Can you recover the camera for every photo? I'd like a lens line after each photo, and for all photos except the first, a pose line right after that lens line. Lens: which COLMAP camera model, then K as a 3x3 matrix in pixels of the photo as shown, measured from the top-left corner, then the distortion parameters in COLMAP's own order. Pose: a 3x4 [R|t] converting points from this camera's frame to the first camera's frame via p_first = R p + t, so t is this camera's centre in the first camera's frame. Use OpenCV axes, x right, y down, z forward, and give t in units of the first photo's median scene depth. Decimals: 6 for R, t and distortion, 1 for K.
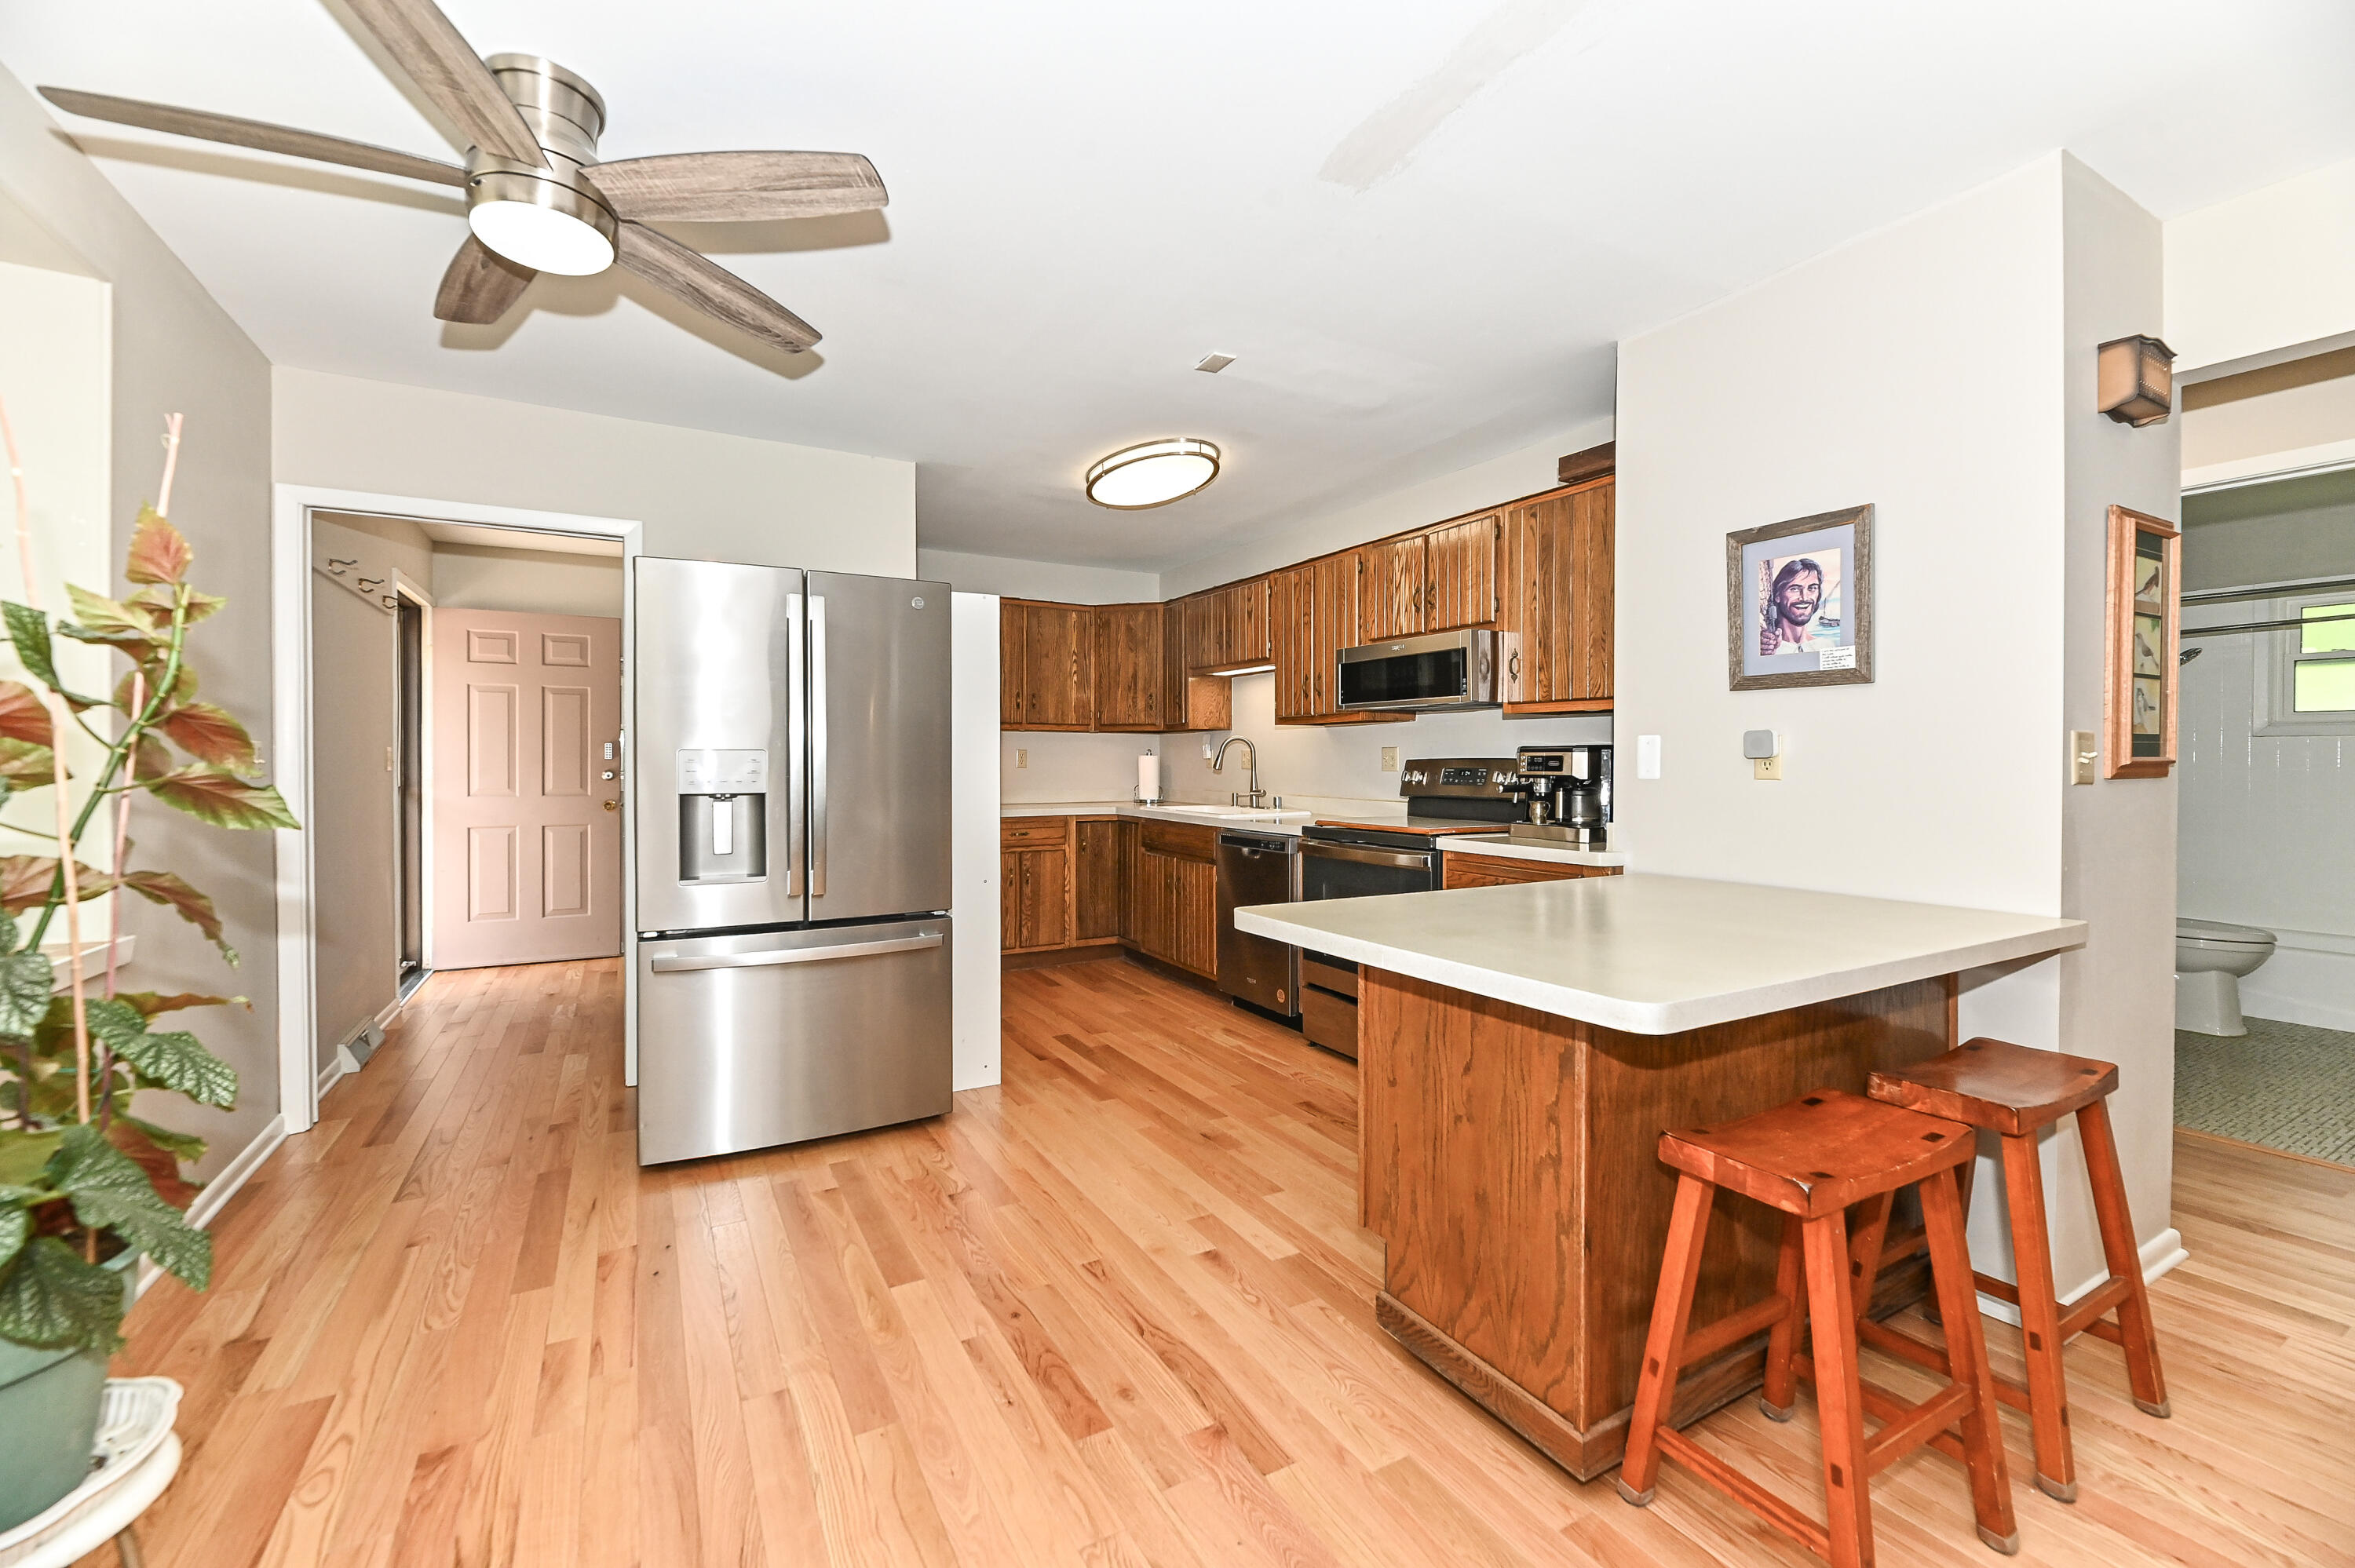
lens RADIAL K [[986.3, 0, 1181.4], [0, 986.3, 776.5], [0, 0, 1]] dist [0.002152, -0.004397]
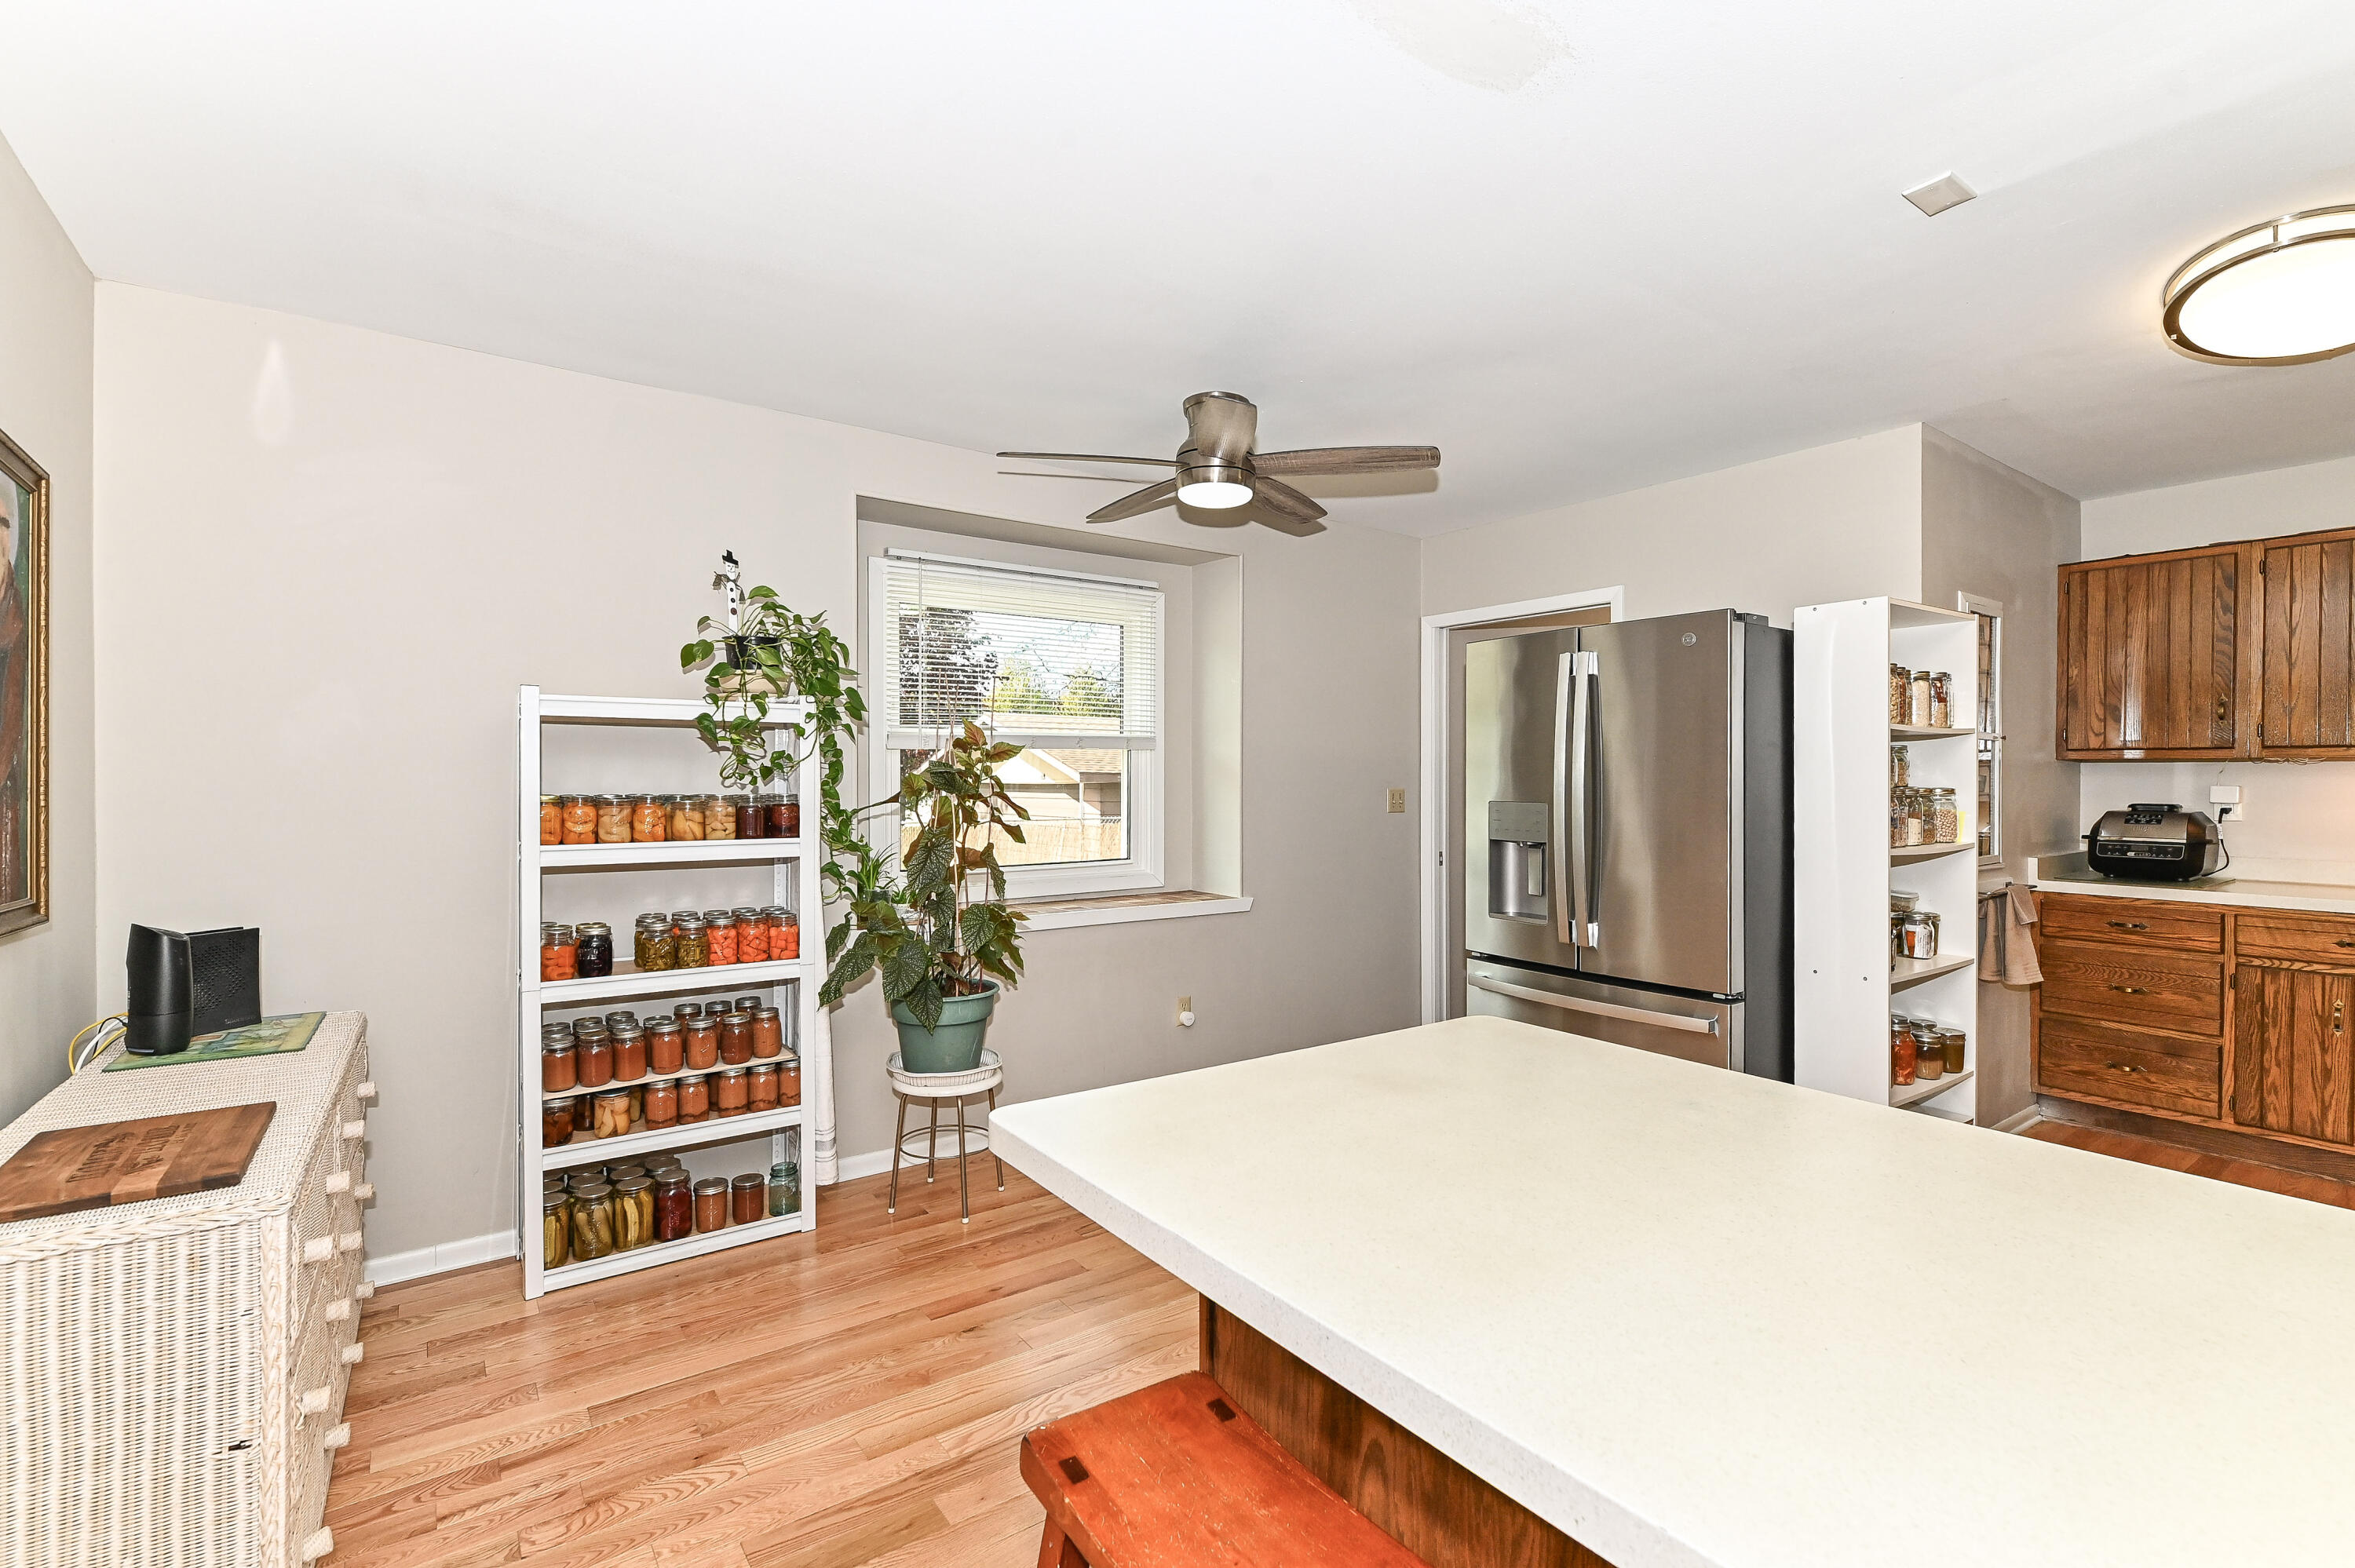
lens RADIAL K [[1050.7, 0, 1166.7], [0, 1050.7, 778.4], [0, 0, 1]] dist [0.017513, -0.006793]
pose [[0.084928, -0.000082, -0.996387, 0.787021], [-0.013691, 0.999905, -0.001249, -0.054932], [0.996293, 0.013748, 0.084918, 0.545746]]
